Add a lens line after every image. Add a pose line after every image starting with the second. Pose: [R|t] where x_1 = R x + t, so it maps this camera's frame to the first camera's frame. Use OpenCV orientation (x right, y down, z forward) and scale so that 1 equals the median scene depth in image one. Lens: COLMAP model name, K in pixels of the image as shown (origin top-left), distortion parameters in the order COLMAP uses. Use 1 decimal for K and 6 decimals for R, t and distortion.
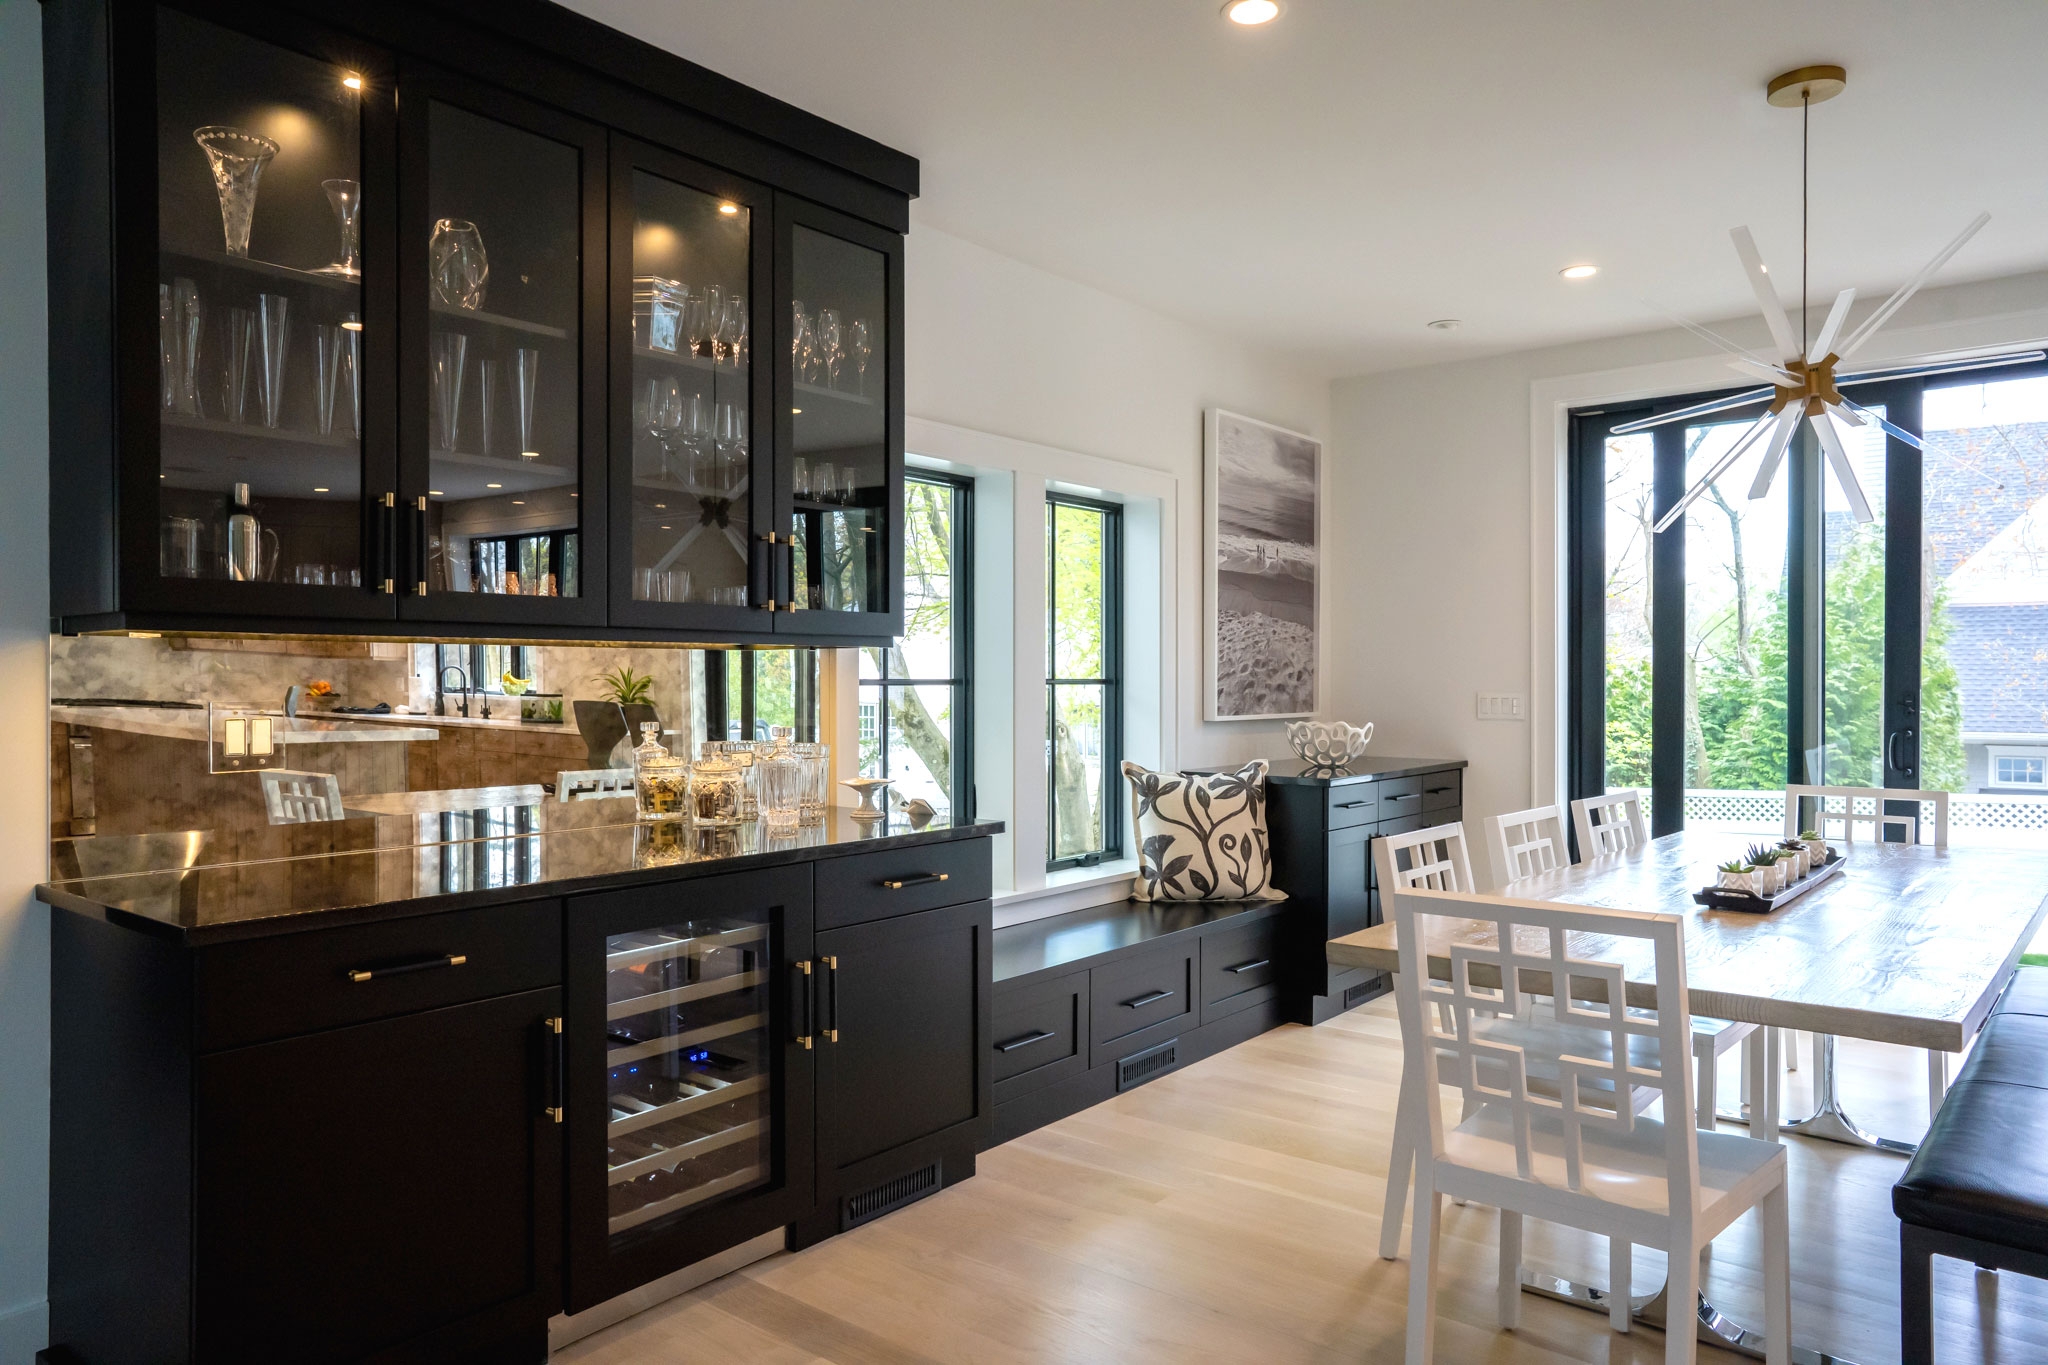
lens RADIAL K [[1345.7, 0, 1024.0], [0, 1345.7, 682.5], [0, 0, 1]] dist [-0.032617, 0.055691]
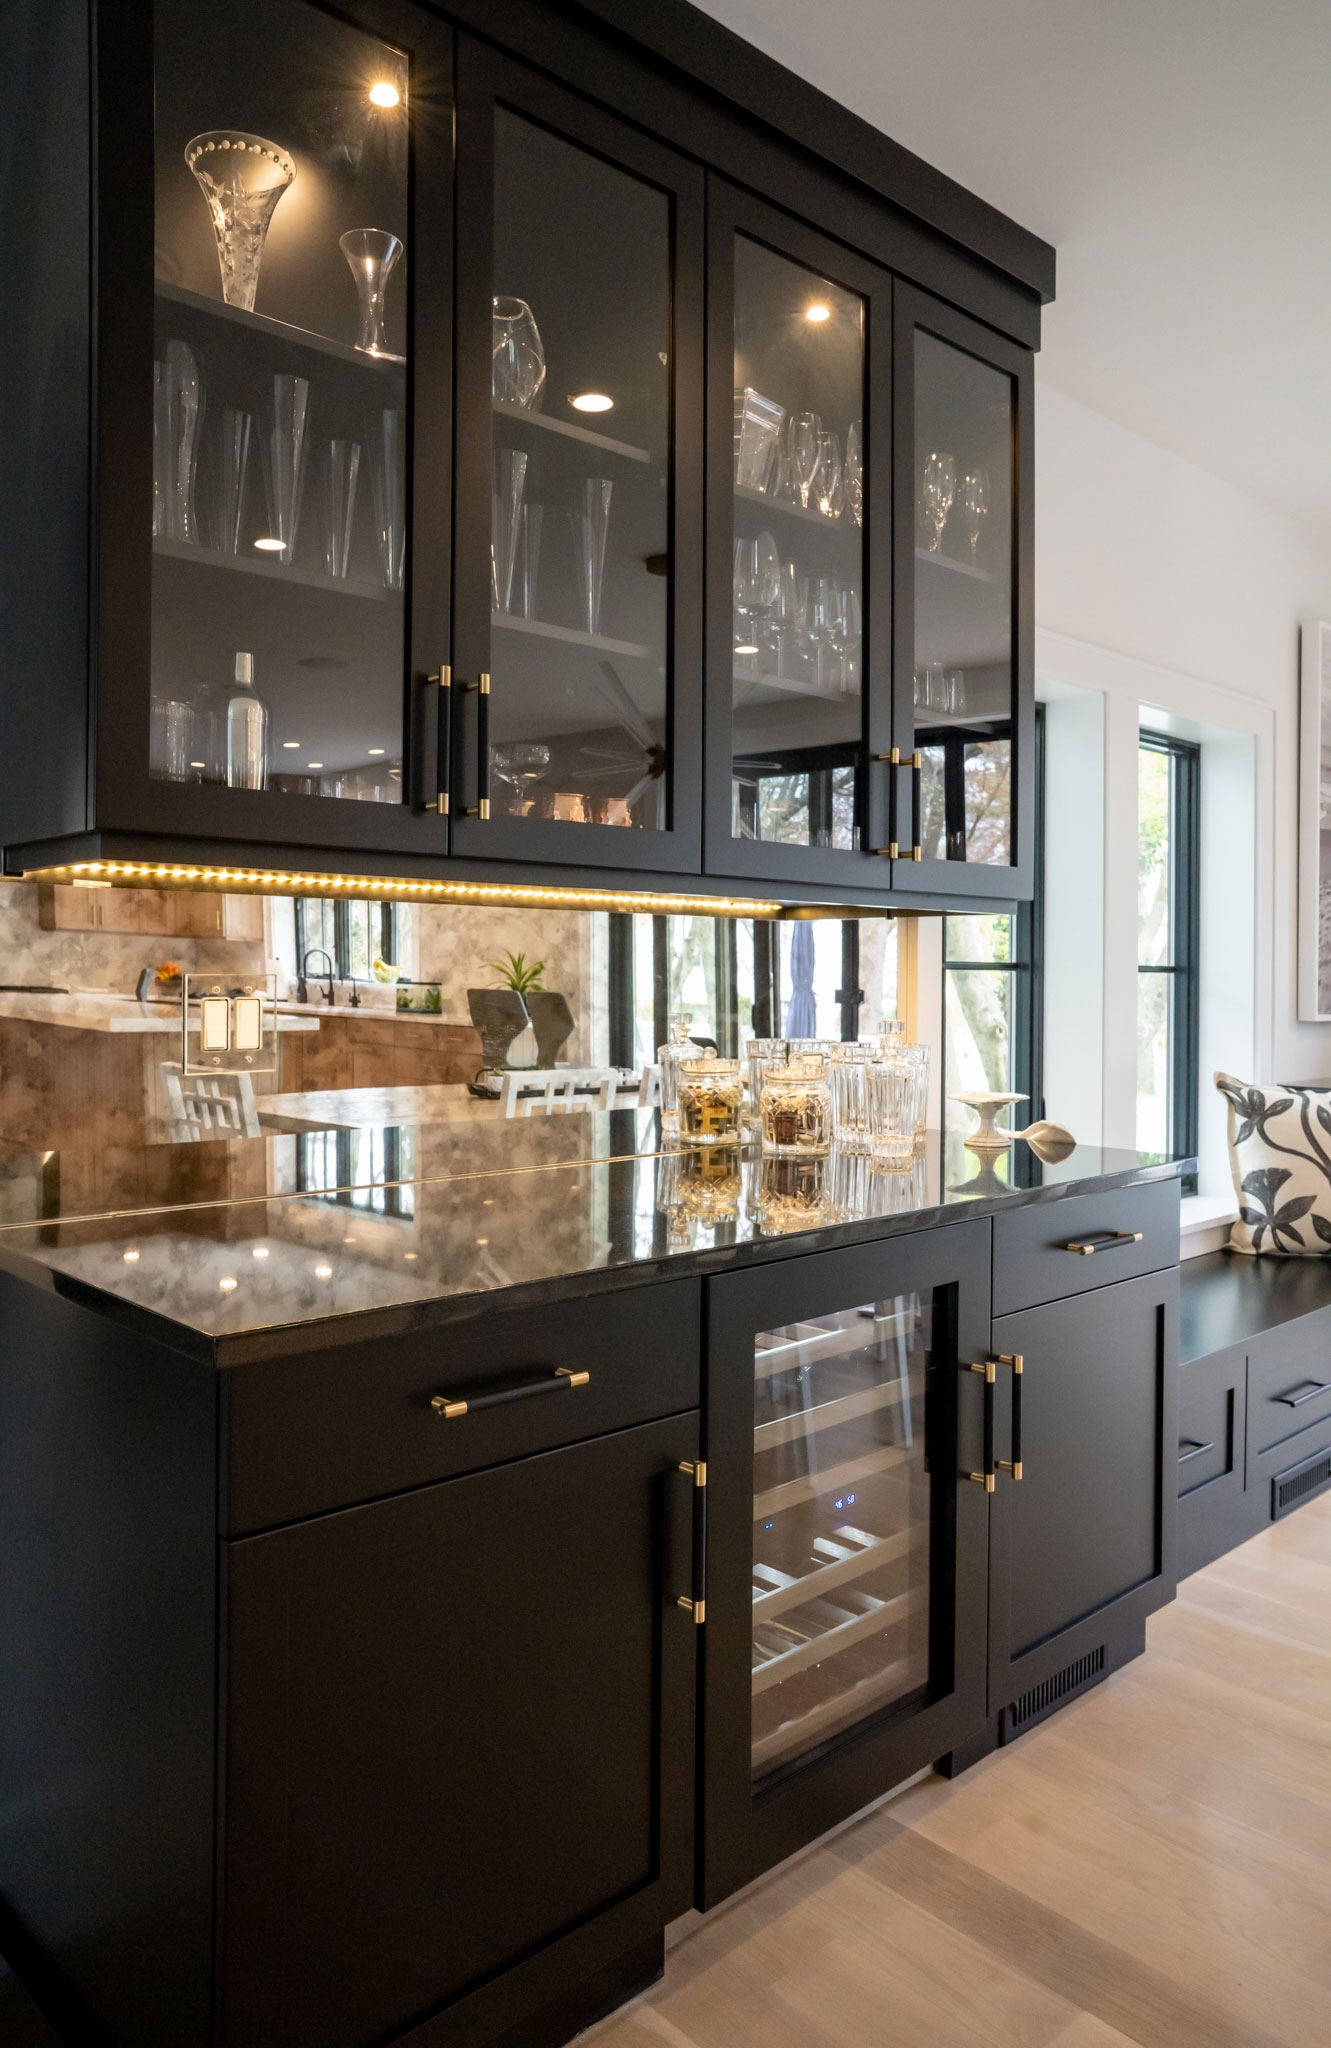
lens RADIAL K [[1401.3, 0, 665.8], [0, 1401.3, 975.7], [0, 0, 1]] dist [-0.031077, 0.053773]
pose [[0.991776, 0.010204, -0.127579, -0.184845], [-0.010369, 0.999946, -0.000627, 0.009535], [0.127566, 0.001945, 0.991828, 0.213630]]
